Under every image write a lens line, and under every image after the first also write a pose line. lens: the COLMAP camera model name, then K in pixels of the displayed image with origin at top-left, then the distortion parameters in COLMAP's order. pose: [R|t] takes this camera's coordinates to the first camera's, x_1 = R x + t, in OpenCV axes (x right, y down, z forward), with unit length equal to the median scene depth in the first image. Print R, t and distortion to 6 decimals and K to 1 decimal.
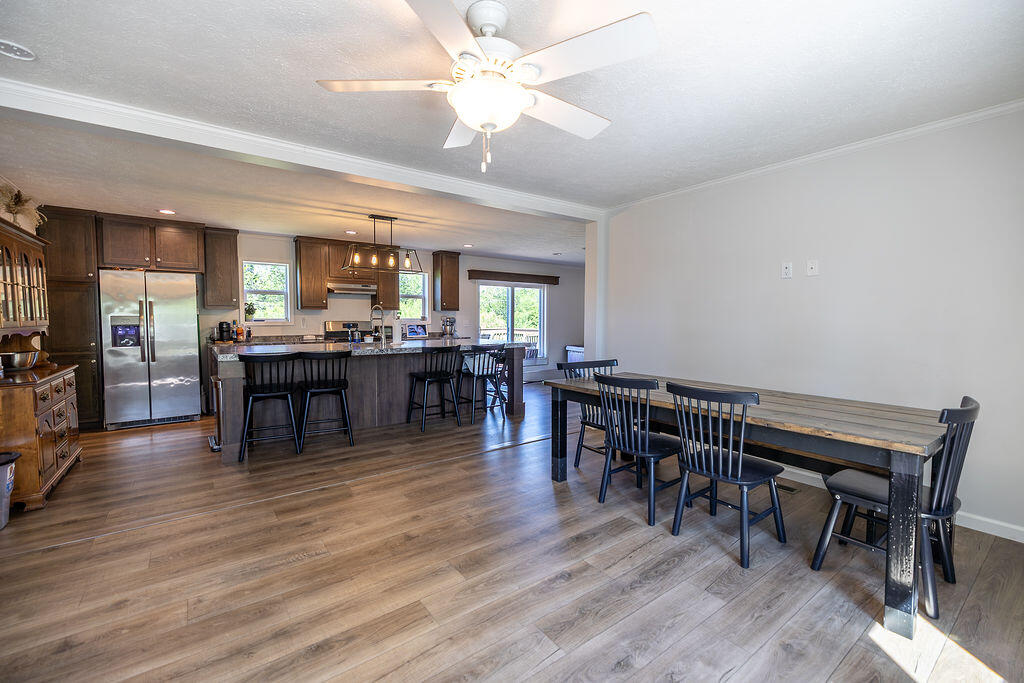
lens RADIAL K [[434.5, 0, 515.1], [0, 434.5, 338.0], [0, 0, 1]] dist [0.002525, -0.000345]
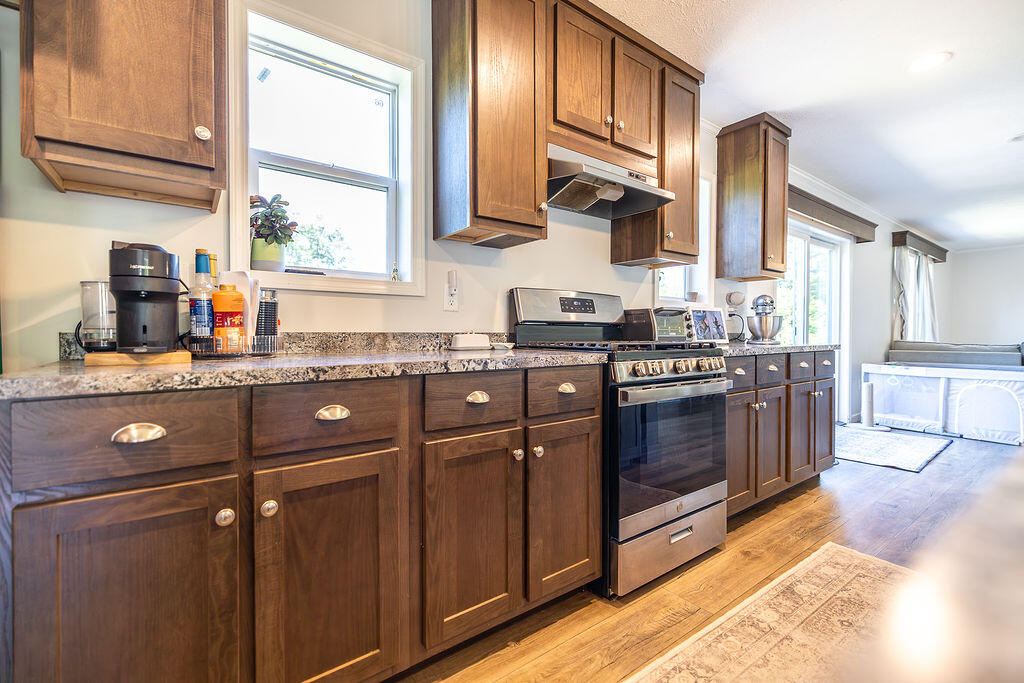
lens RADIAL K [[434.5, 0, 503.7], [0, 434.5, 342.7], [0, 0, 1]] dist [0.002525, -0.000345]
pose [[0.999828, -0.004462, -0.018012, -0.712043], [0.003953, 0.999594, -0.028216, 0.012606], [0.018130, 0.028140, 0.999440, 1.138832]]
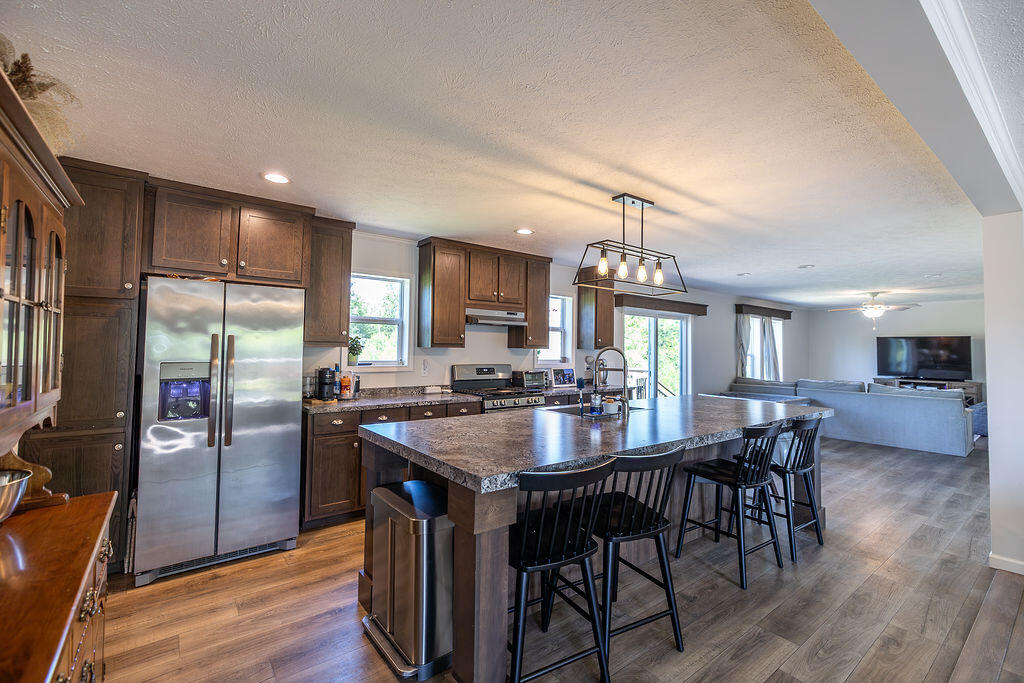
lens RADIAL K [[434.5, 0, 516.9], [0, 434.5, 332.7], [0, 0, 1]] dist [0.002525, -0.000345]
pose [[0.999787, 0.008961, 0.018583, -0.569816], [-0.007329, 0.996259, -0.086112, -0.050226], [-0.019285, 0.085957, 0.996112, 0.519738]]
